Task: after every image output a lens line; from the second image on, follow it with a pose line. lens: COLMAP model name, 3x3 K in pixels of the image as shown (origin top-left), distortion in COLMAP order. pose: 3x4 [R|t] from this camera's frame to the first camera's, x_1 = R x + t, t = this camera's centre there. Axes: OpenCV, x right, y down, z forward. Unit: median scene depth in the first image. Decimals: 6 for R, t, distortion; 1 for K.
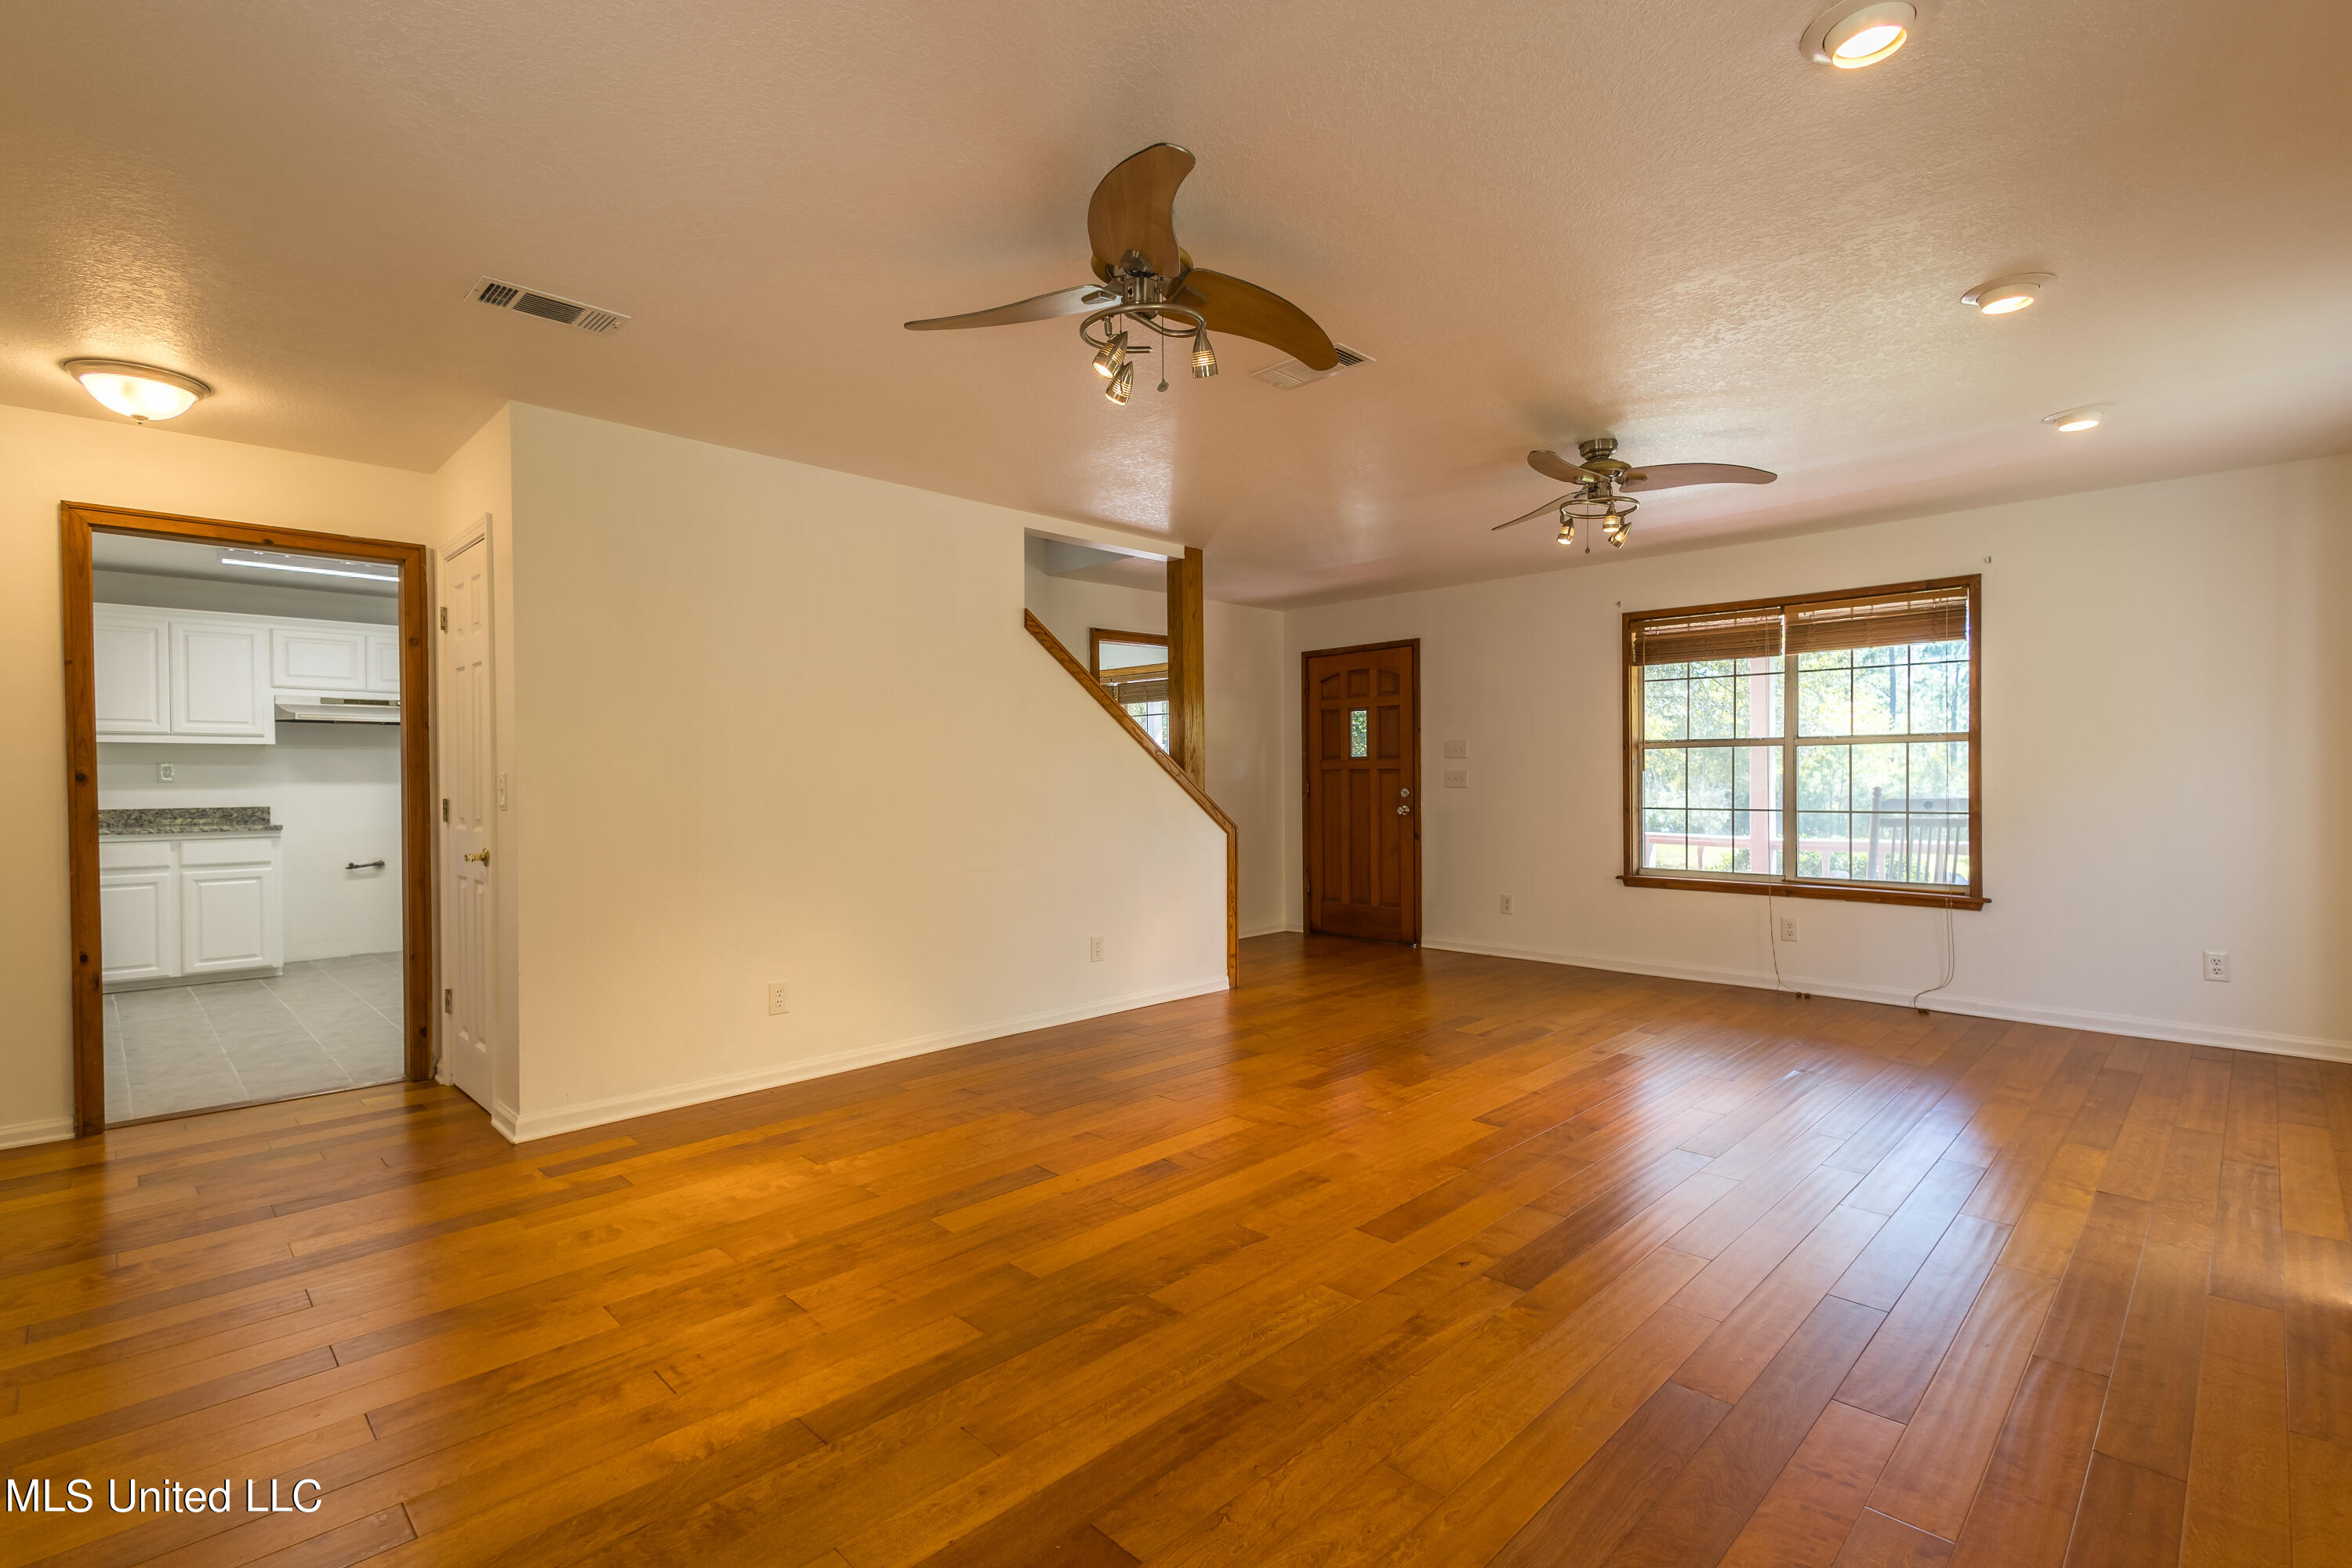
lens RADIAL K [[1089.6, 0, 1177.8], [0, 1089.6, 781.2], [0, 0, 1]] dist [0.015516, 0.000065]
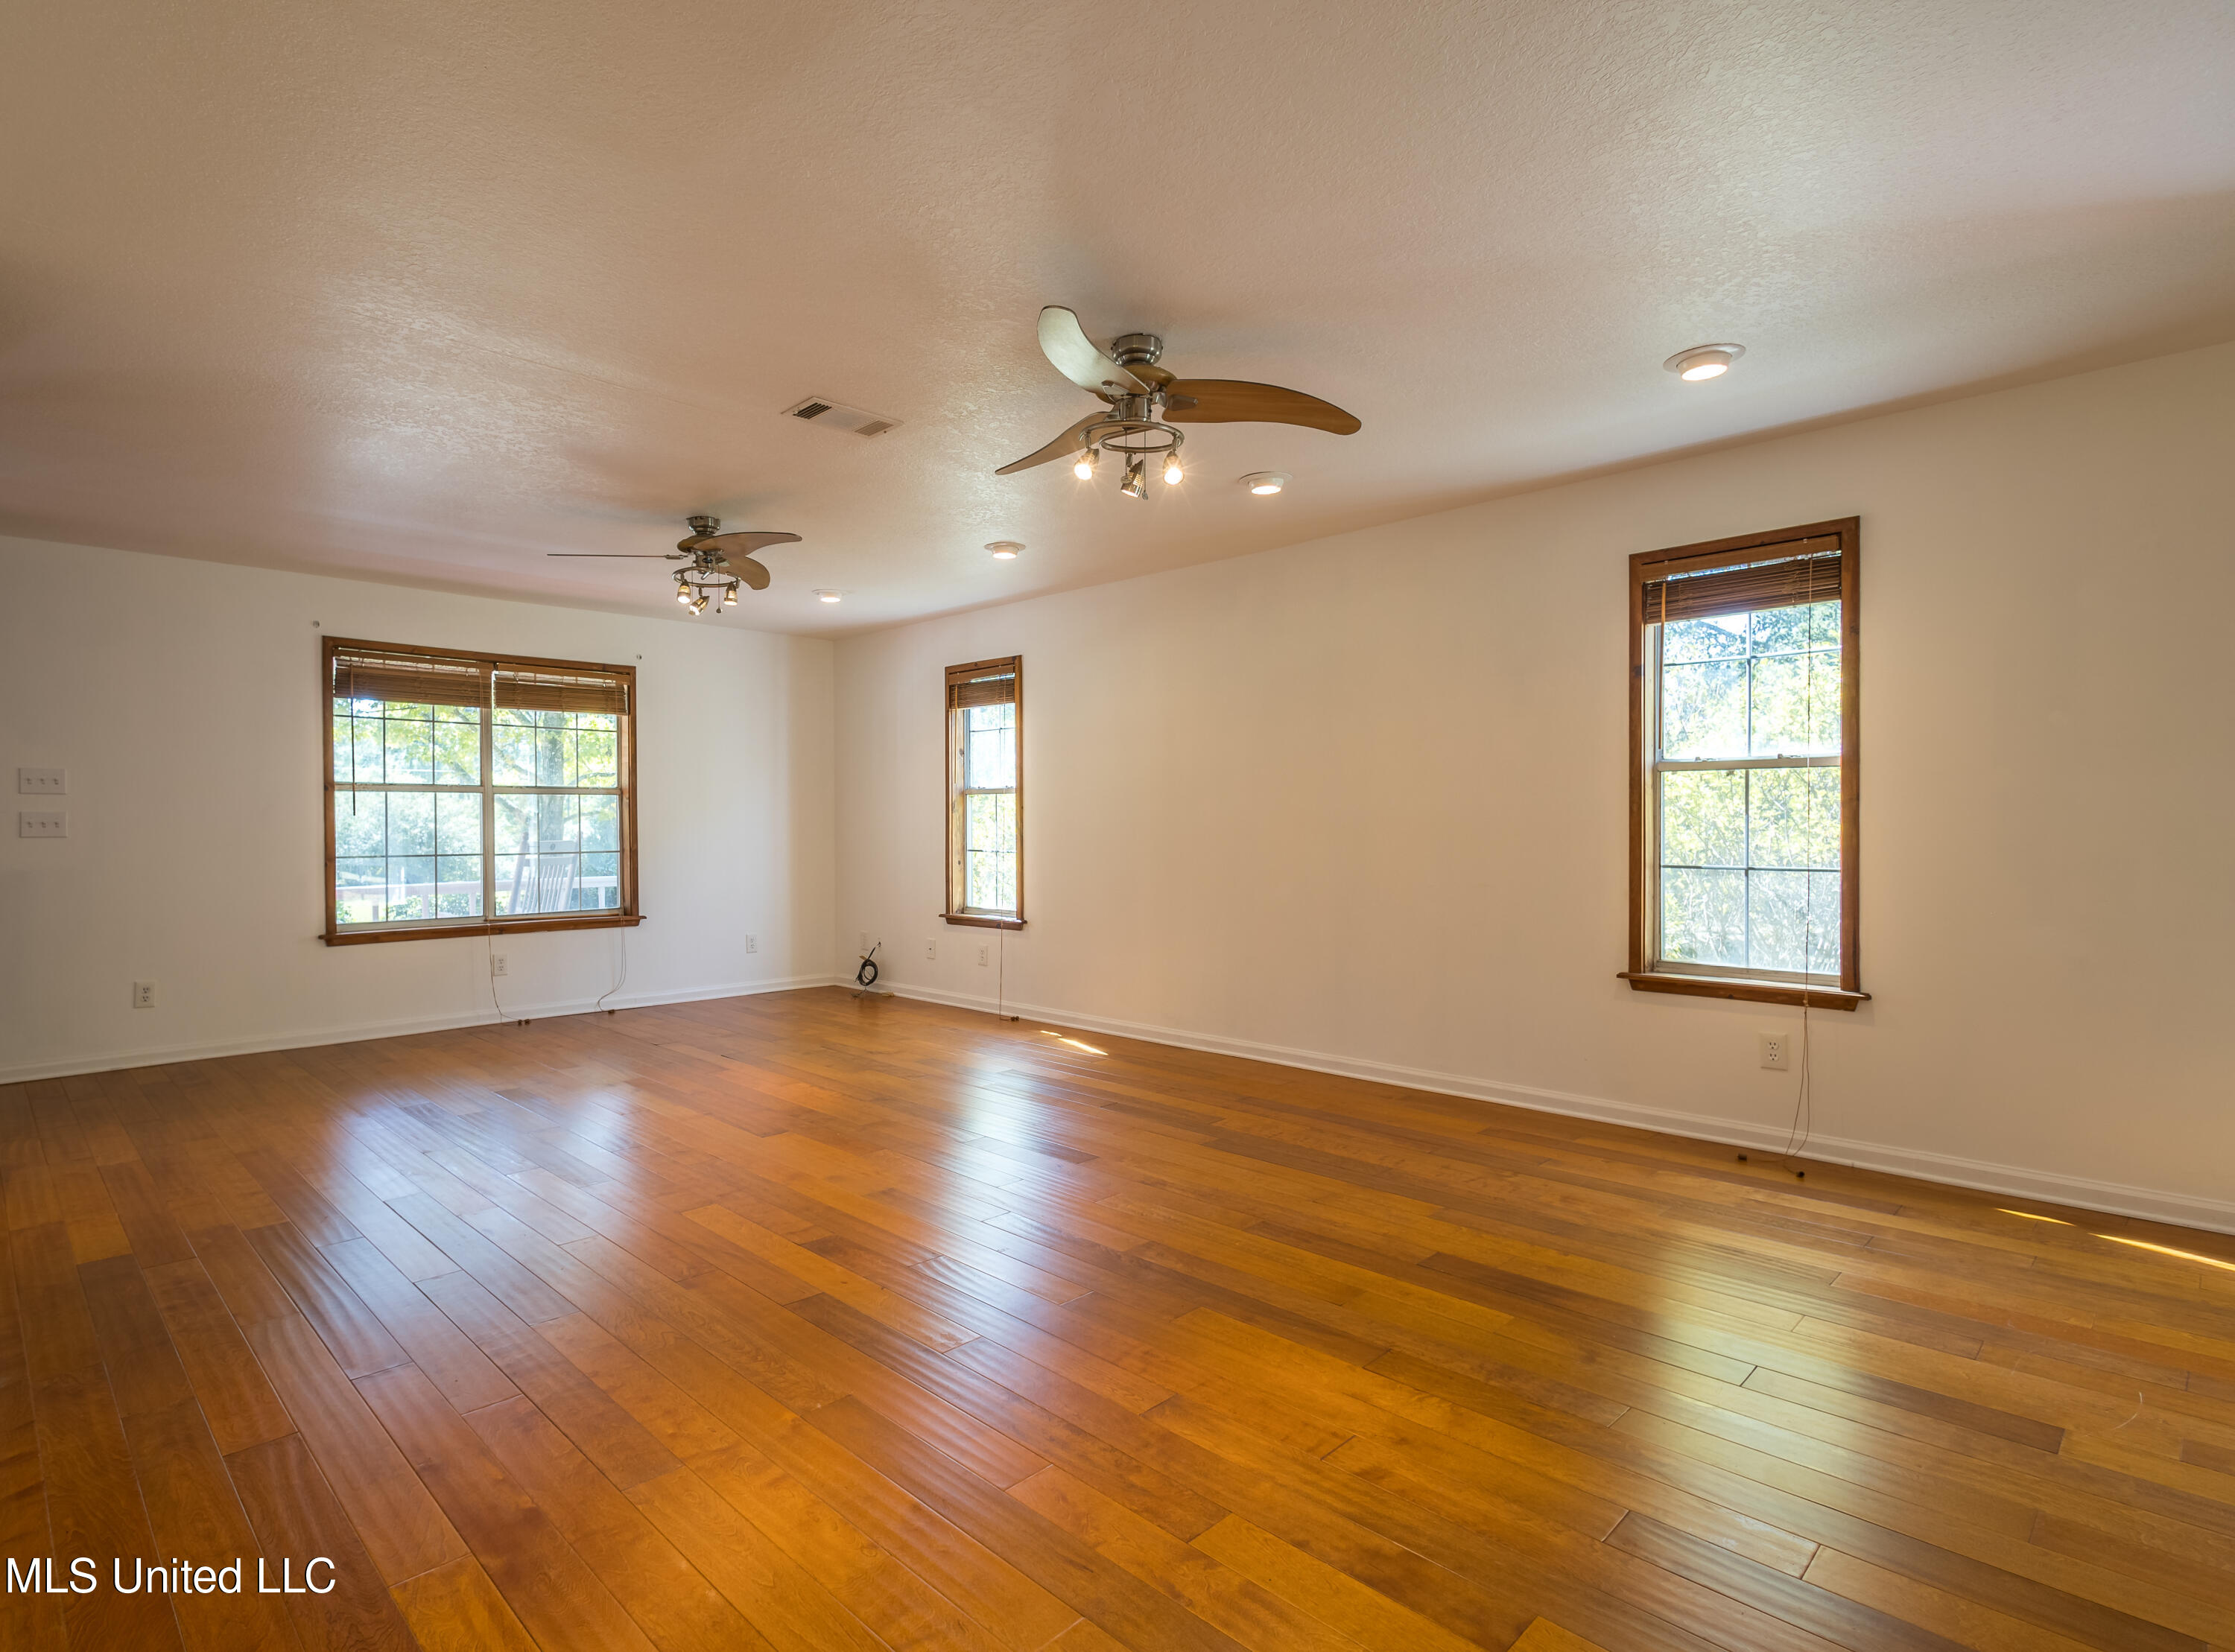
lens RADIAL K [[1018.5, 0, 1117.5], [0, 1018.5, 826.0], [0, 0, 1]] dist [0.002134, 0.000123]
pose [[0.030366, 0.000867, 0.999538, -0.453009], [0.008607, 0.999962, -0.001129, 0.006151], [-0.999502, 0.008638, 0.030357, 0.391560]]
